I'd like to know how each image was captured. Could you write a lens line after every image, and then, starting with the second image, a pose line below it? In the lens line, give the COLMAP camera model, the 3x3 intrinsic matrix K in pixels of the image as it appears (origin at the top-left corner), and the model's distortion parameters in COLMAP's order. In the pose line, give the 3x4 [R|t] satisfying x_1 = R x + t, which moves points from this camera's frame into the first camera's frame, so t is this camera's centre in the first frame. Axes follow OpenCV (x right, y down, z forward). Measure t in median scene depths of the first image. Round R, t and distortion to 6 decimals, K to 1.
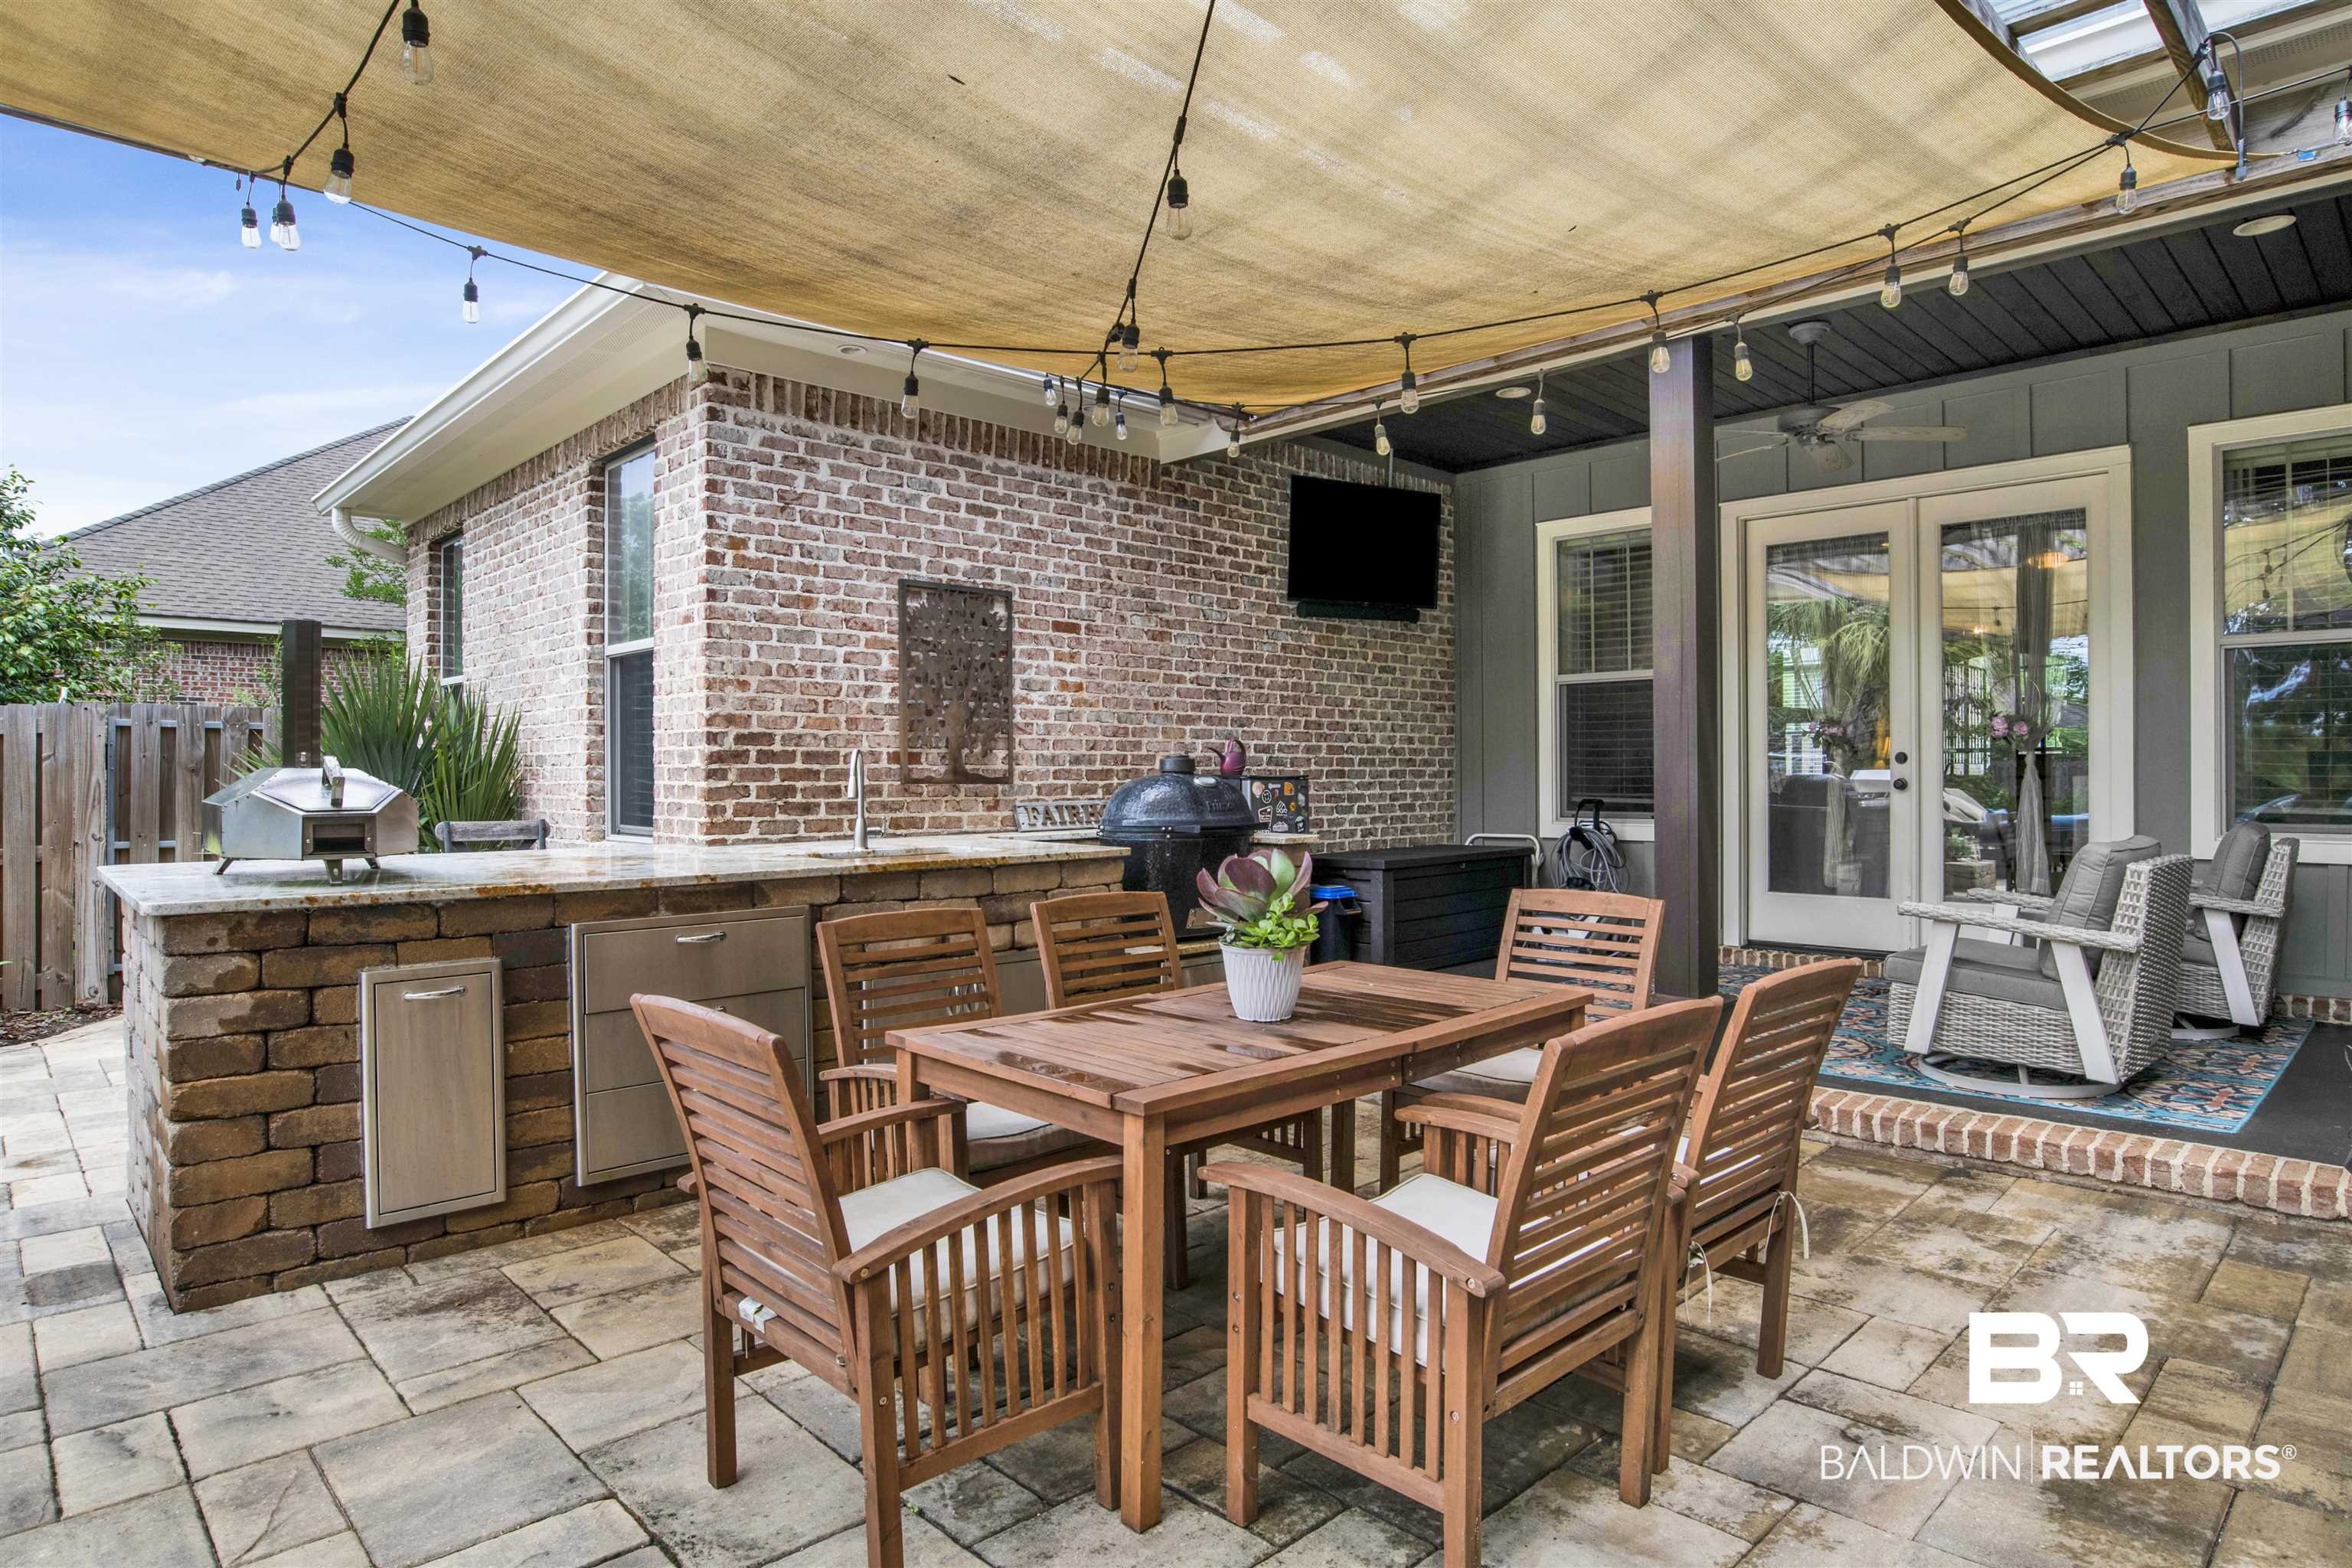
lens RADIAL K [[1352.2, 0, 1186.5], [0, 1352.2, 765.0], [0, 0, 1]] dist [-0.056364, 0.019612]
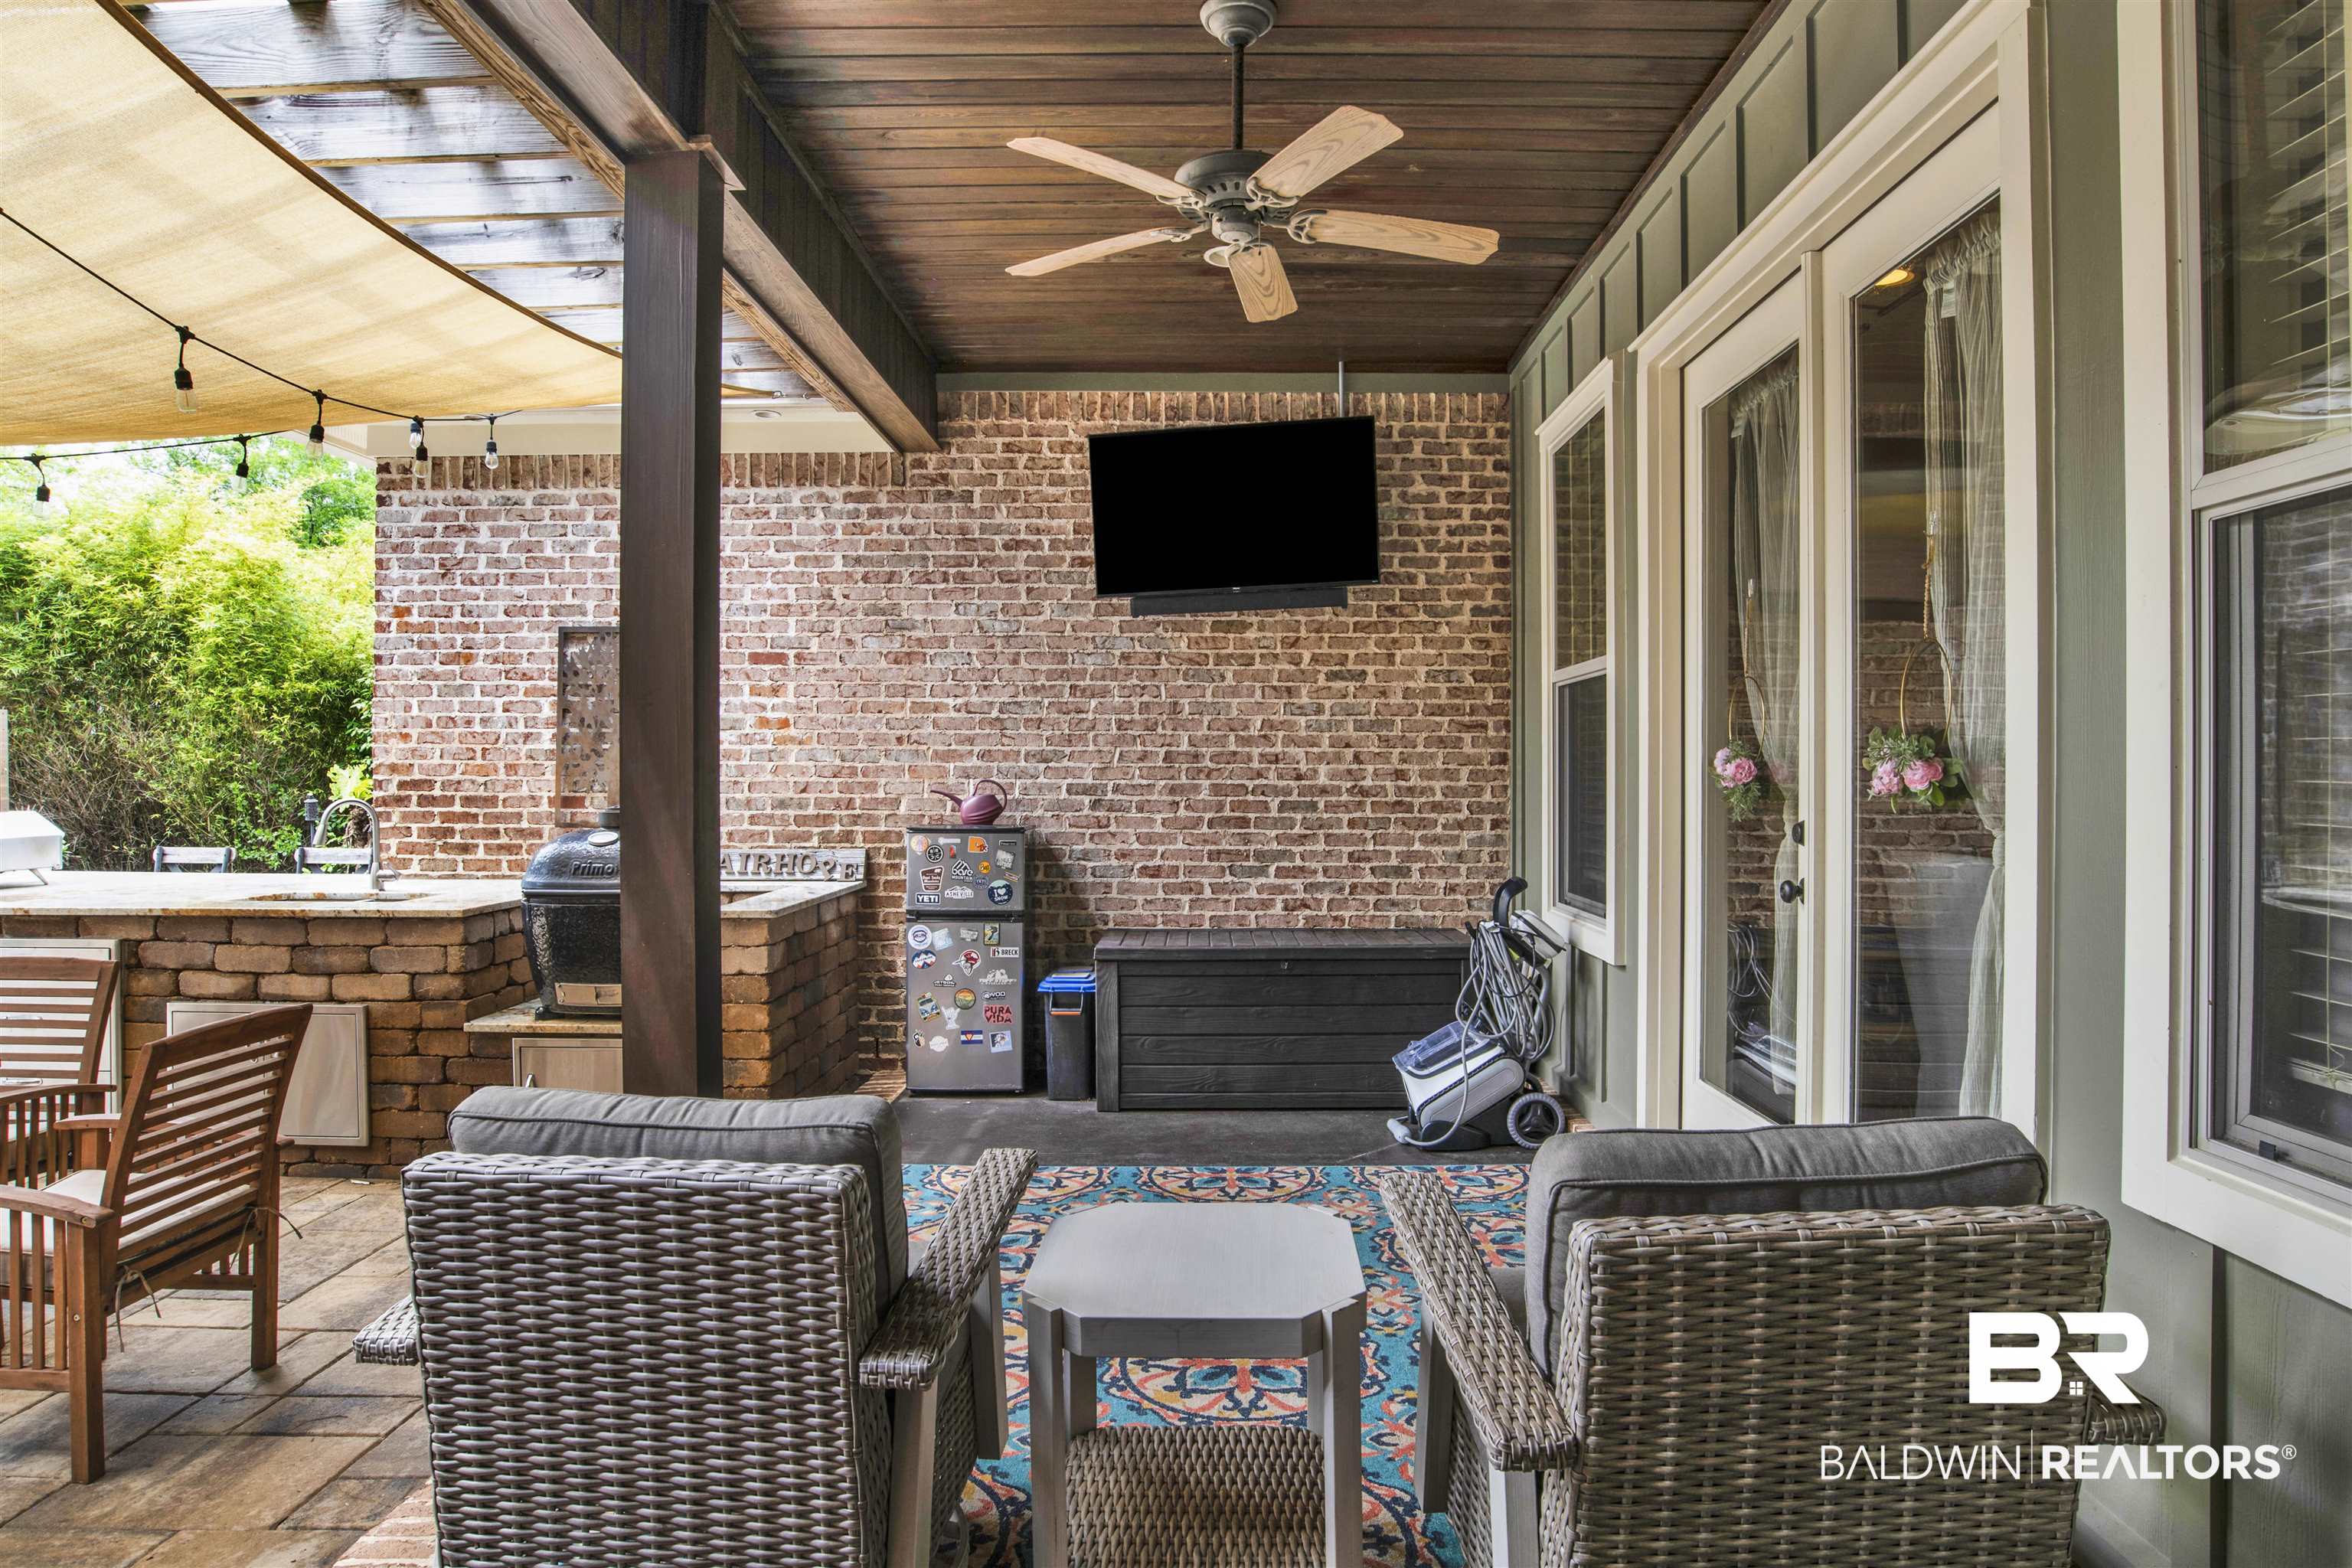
lens RADIAL K [[1352.2, 0, 1173.0], [0, 1352.2, 774.4], [0, 0, 1]] dist [-0.056364, 0.019612]
pose [[0.697843, 0.002955, -0.716245, 0.844647], [-0.000753, 0.999994, 0.003392, -0.030240], [0.716250, -0.001828, 0.697841, 0.630404]]
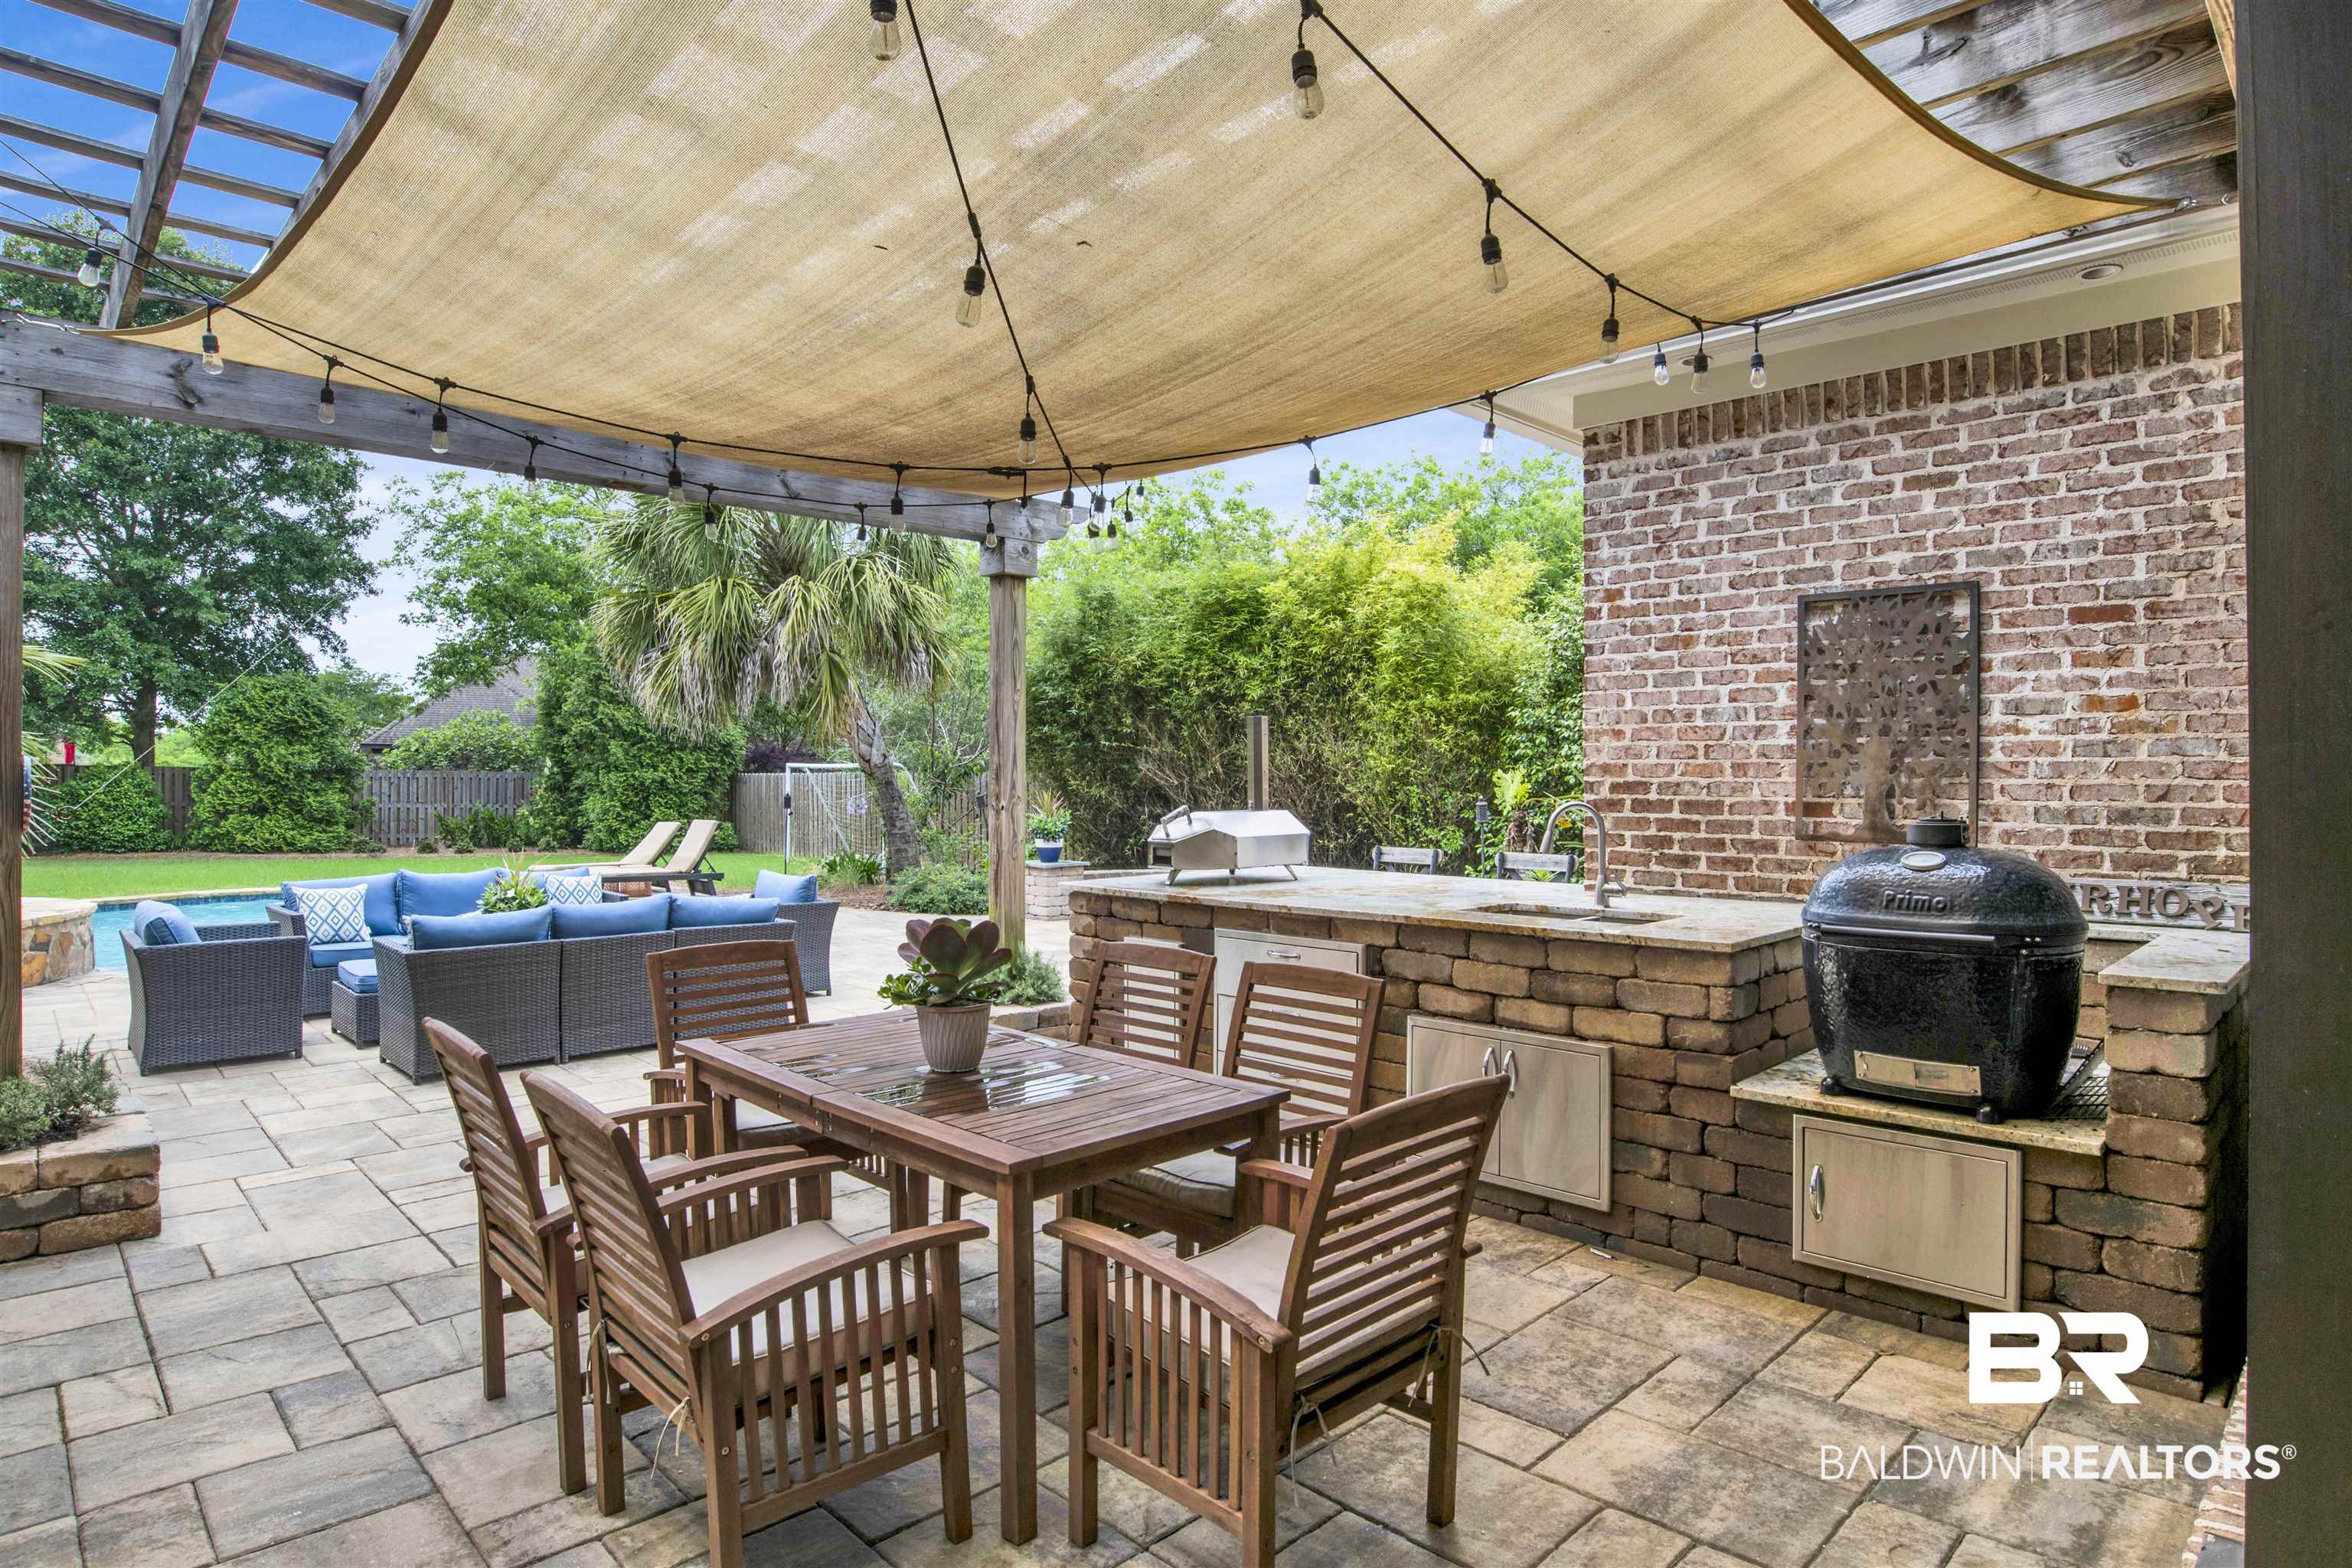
lens RADIAL K [[1308.6, 0, 1181.5], [0, 1308.6, 768.7], [0, 0, 1]] dist [-0.056733, 0.017694]
pose [[-0.000060, -0.005789, -0.999983, 0.596266], [0.000301, 0.999983, -0.005789, -0.026023], [1.000000, -0.000301, -0.000058, 0.620144]]
